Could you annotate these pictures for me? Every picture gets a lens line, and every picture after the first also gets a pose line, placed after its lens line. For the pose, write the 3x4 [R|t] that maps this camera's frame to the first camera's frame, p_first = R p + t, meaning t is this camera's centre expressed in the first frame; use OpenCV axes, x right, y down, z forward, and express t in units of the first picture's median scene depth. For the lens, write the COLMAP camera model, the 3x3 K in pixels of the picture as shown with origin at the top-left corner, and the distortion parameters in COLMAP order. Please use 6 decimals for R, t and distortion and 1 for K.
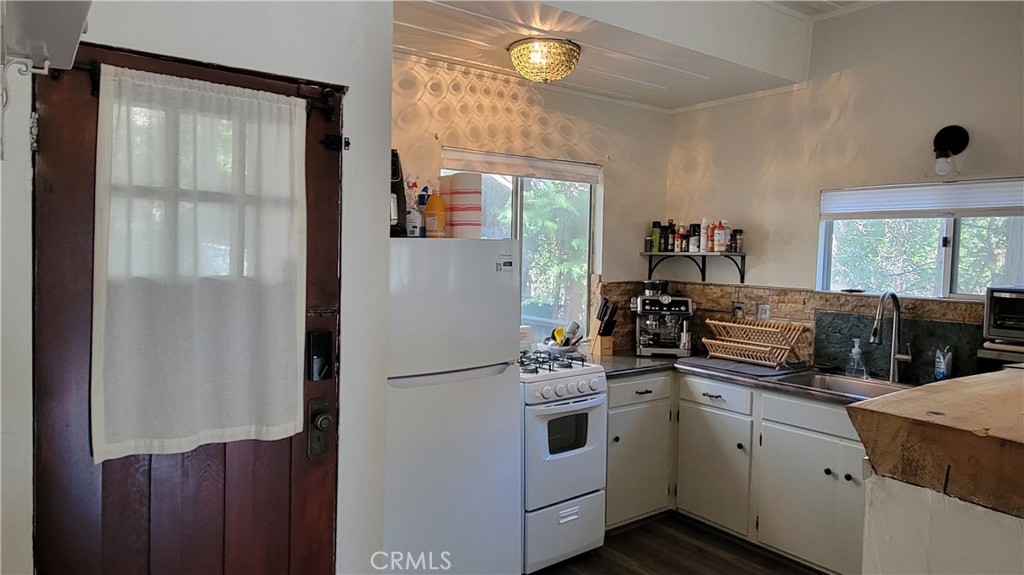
lens RADIAL K [[659.8, 0, 511.2], [0, 659.8, 285.2], [0, 0, 1]] dist [0.004173, -0.001602]
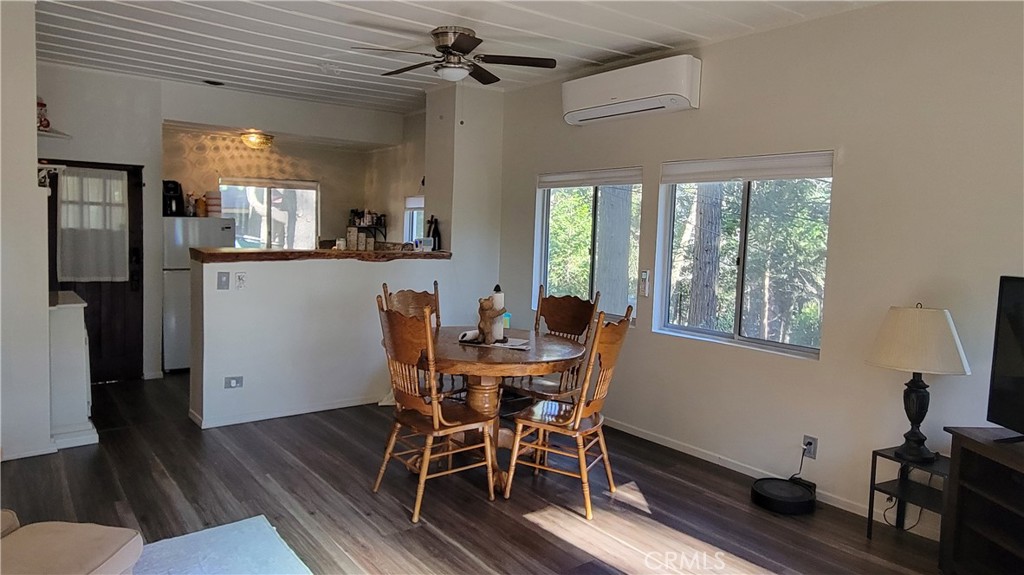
lens RADIAL K [[659.8, 0, 513.3], [0, 659.8, 284.2], [0, 0, 1]] dist [0.004173, -0.001602]
pose [[0.999448, 0.008591, 0.032103, 0.978394], [-0.009546, 0.999513, 0.029716, 0.094809], [-0.031832, -0.030006, 0.999043, -1.508912]]
